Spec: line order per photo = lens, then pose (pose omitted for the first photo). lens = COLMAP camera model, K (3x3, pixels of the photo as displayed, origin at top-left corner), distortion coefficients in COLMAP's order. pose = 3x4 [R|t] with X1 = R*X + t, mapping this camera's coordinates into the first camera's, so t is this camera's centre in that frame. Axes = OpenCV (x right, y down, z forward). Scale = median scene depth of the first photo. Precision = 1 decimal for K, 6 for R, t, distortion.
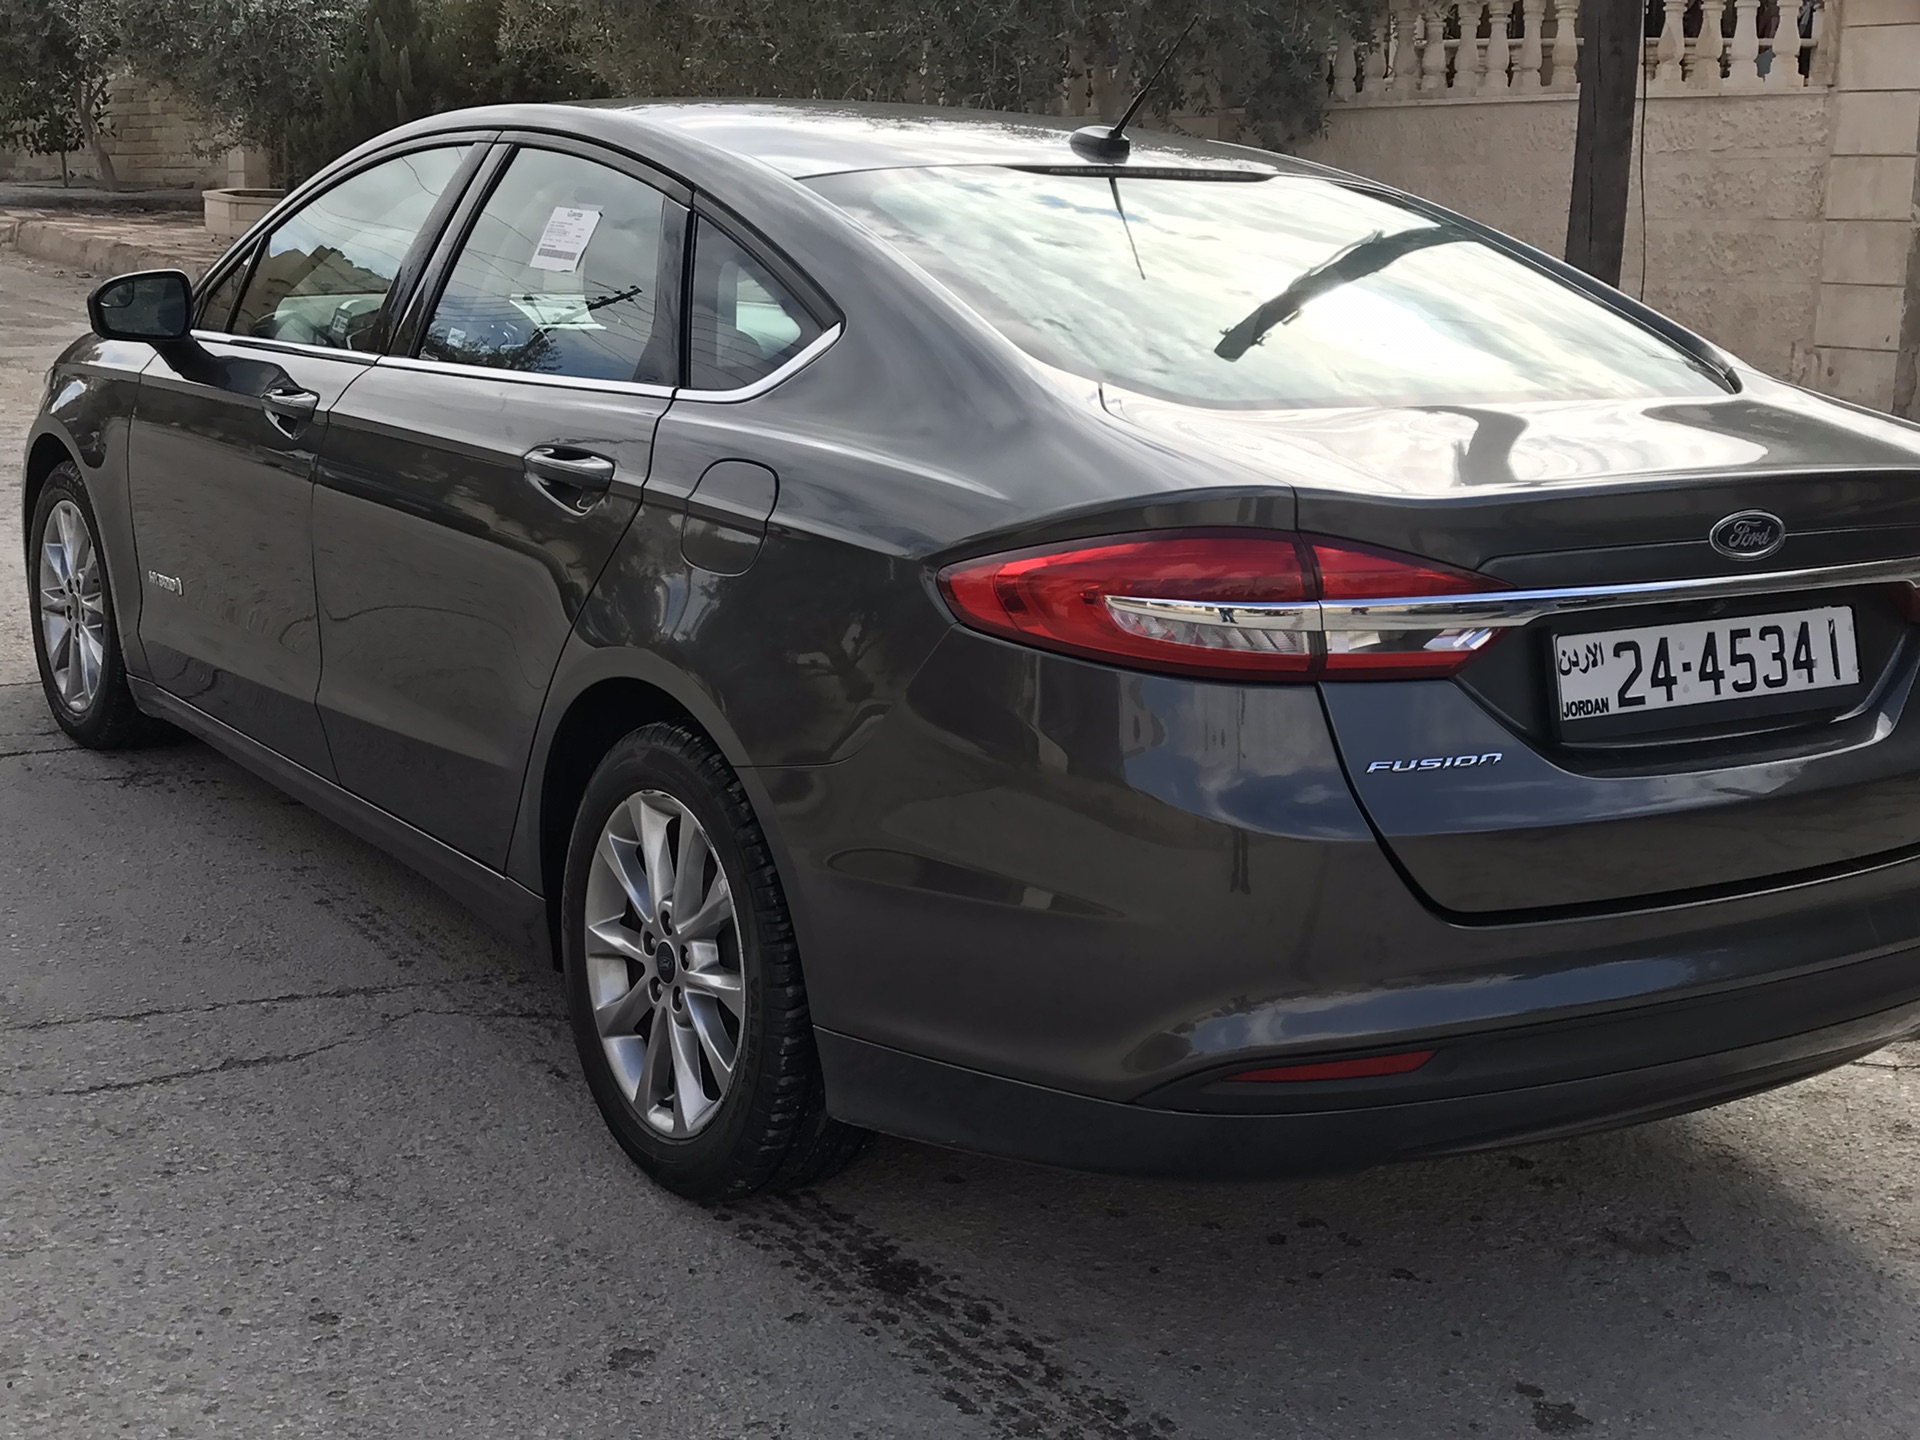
lens RADIAL K [[2625.5, 0, 960.0], [0, 2625.5, 720.0], [0, 0, 1]] dist [0.437013, -1.170462]
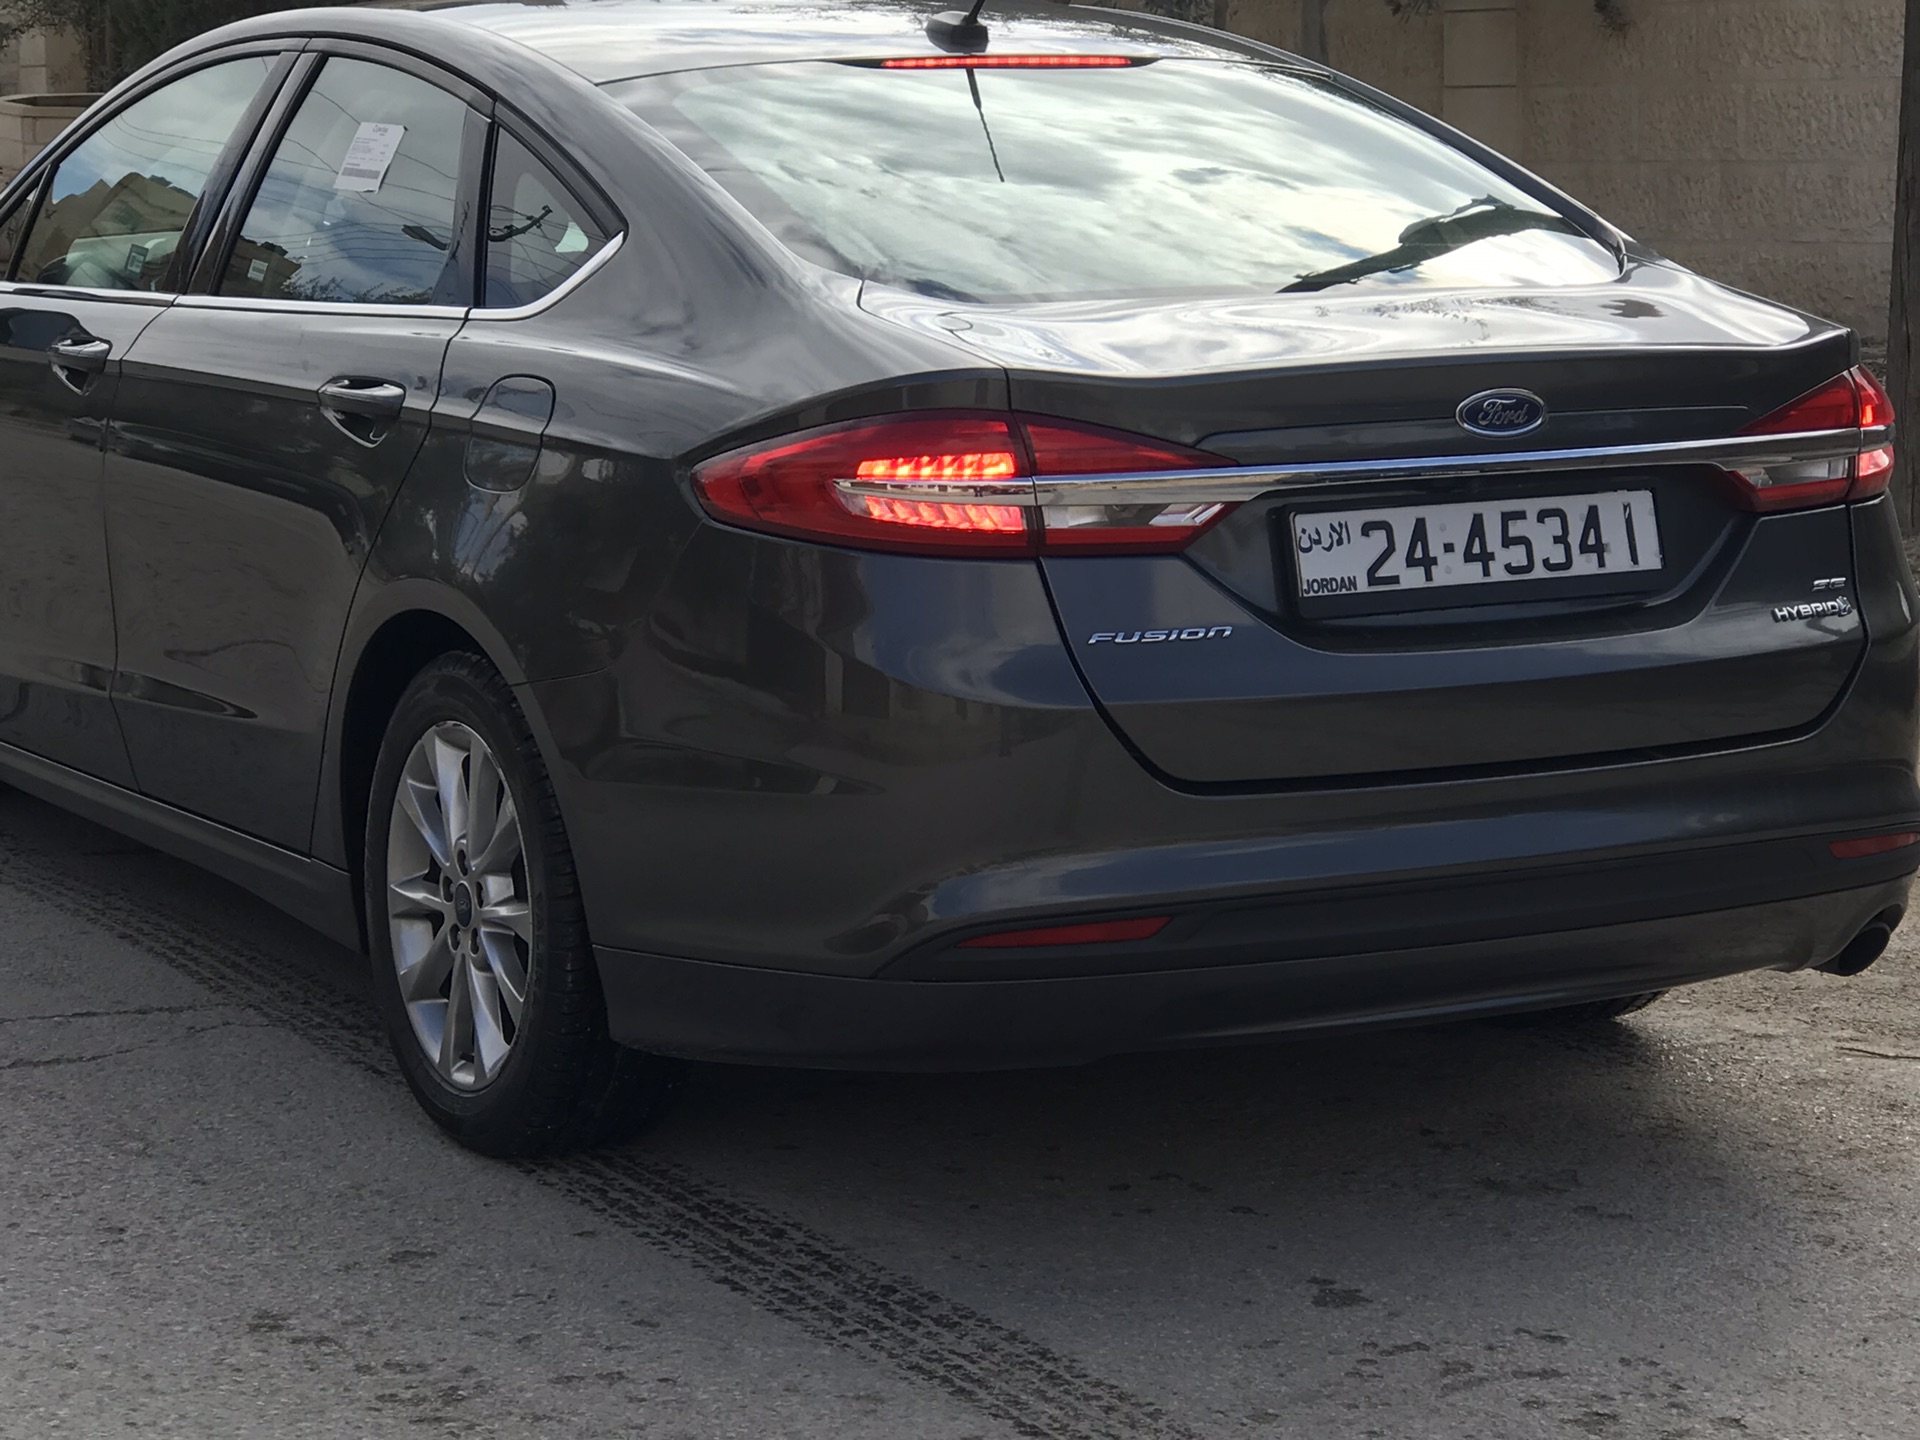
lens RADIAL K [[4902.5, 0, 960.0], [0, 4902.5, 720.0], [0, 0, 1]] dist [0.535717, 0.806093]
pose [[0.996229, -0.027727, -0.082213, 0.218066], [0.022845, 0.997953, -0.059739, 0.137200], [0.083701, 0.057636, 0.994823, -0.766742]]
